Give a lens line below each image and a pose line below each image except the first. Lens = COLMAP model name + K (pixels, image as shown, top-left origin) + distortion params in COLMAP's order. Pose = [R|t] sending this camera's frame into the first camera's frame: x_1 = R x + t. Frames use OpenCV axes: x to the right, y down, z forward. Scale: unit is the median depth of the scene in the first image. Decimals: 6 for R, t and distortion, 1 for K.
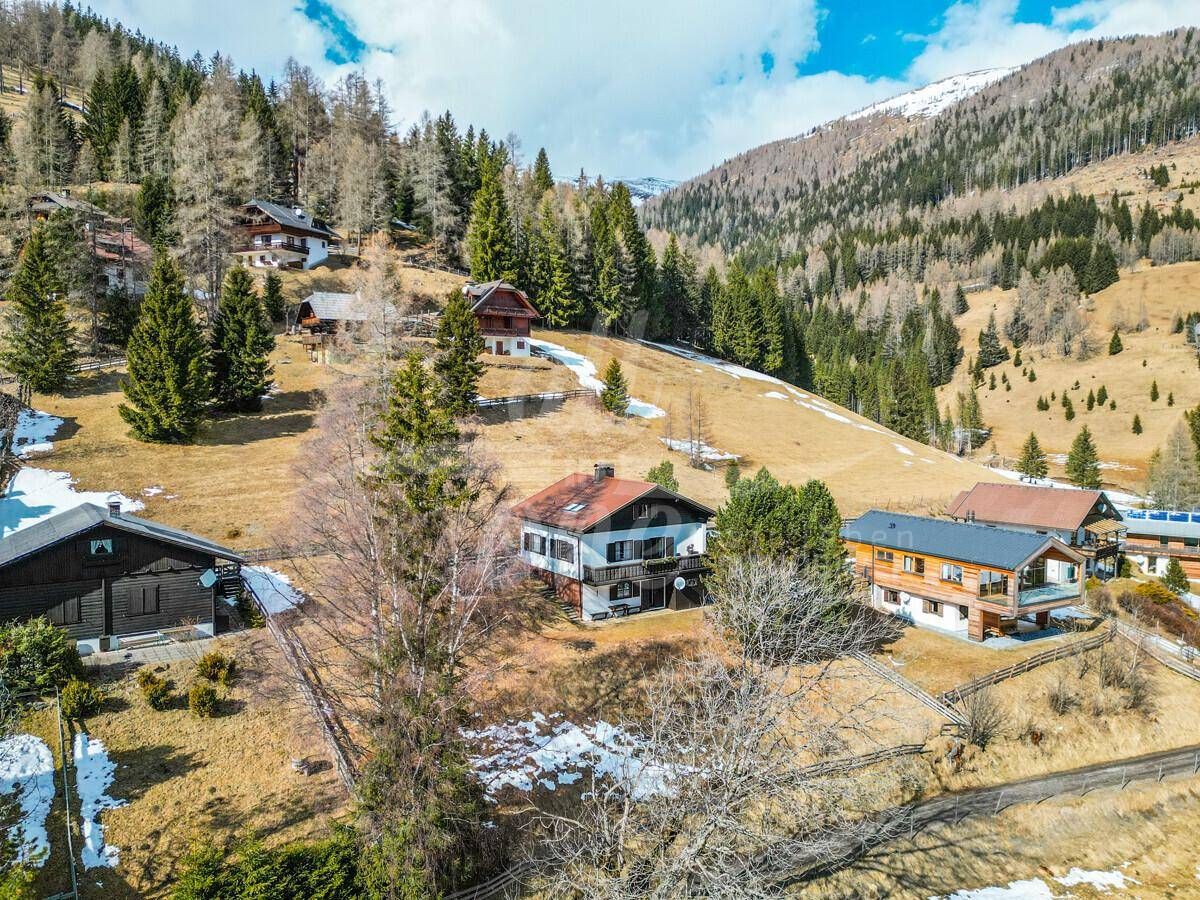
lens RADIAL K [[889.5, 0, 601.0], [0, 889.5, 445.5], [0, 0, 1]] dist [0.099988, -0.102285]
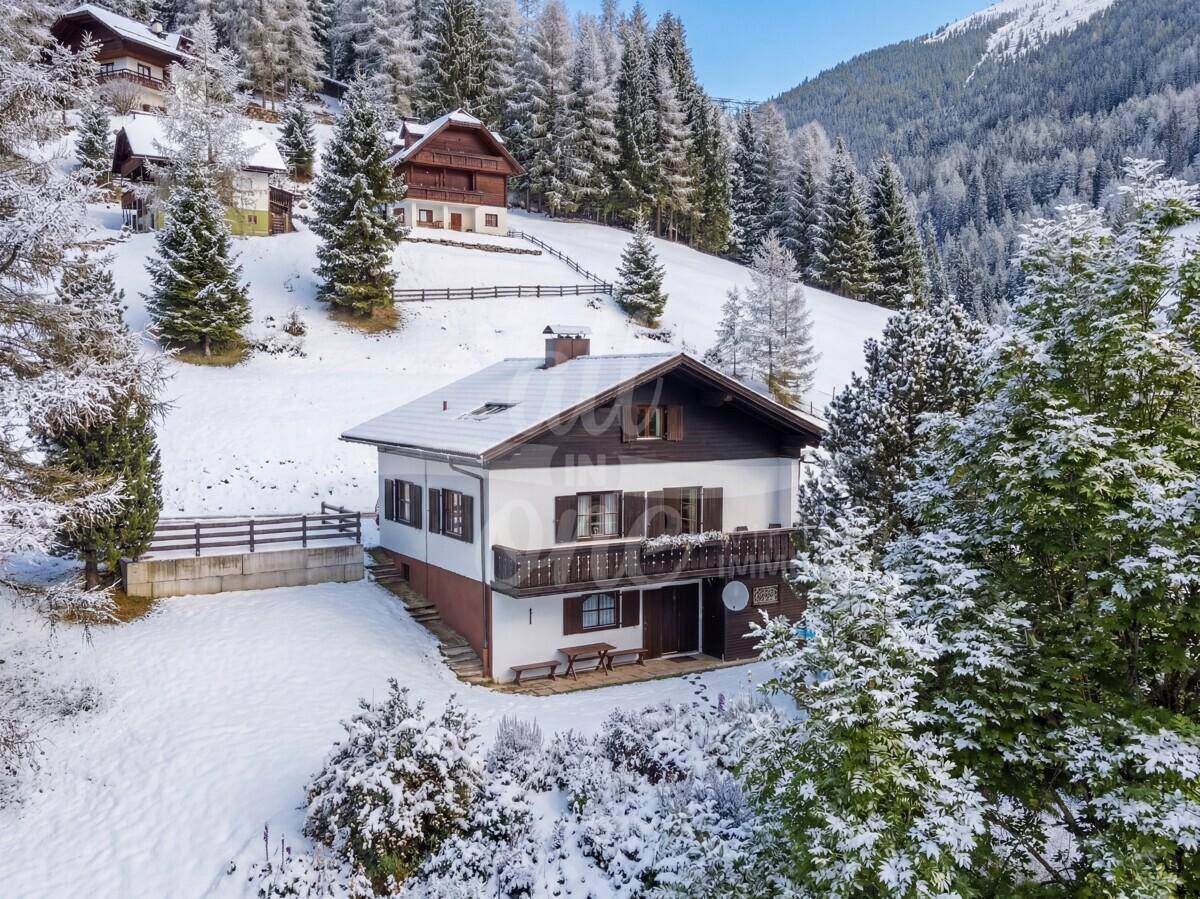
lens RADIAL K [[1125.5, 0, 603.4], [0, 1125.5, 448.2], [0, 0, 1]] dist [0.100226, -0.104786]
pose [[0.998682, 0.004350, -0.051149, 0.019101], [-0.004233, 0.999988, 0.002396, 0.030253], [0.051159, -0.002176, 0.998688, 0.168378]]
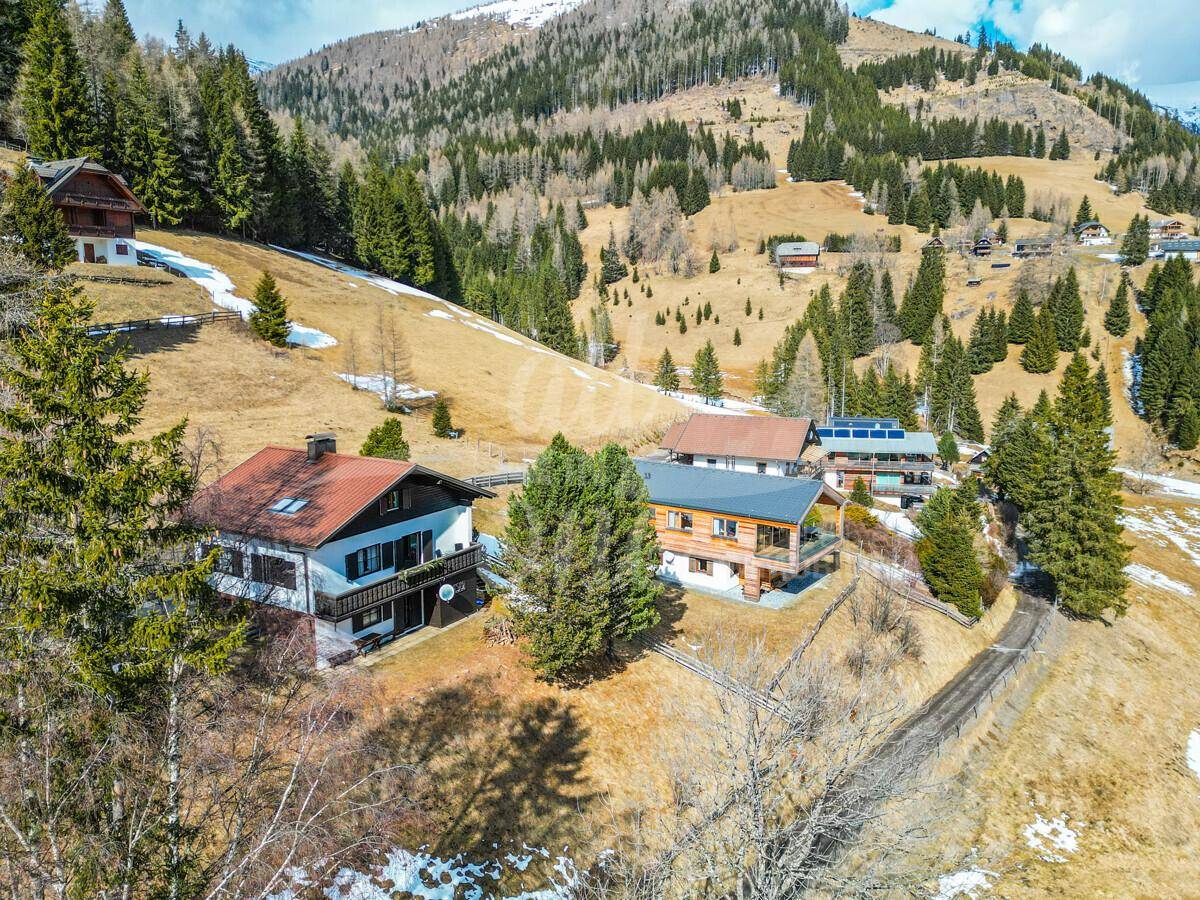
lens RADIAL K [[889.5, 0, 601.0], [0, 889.5, 445.5], [0, 0, 1]] dist [0.099988, -0.102285]
pose [[0.912742, -0.064071, 0.403482, -0.030741], [0.024052, 0.994340, 0.103487, -0.014316], [-0.407828, -0.084752, 0.909117, 0.101942]]
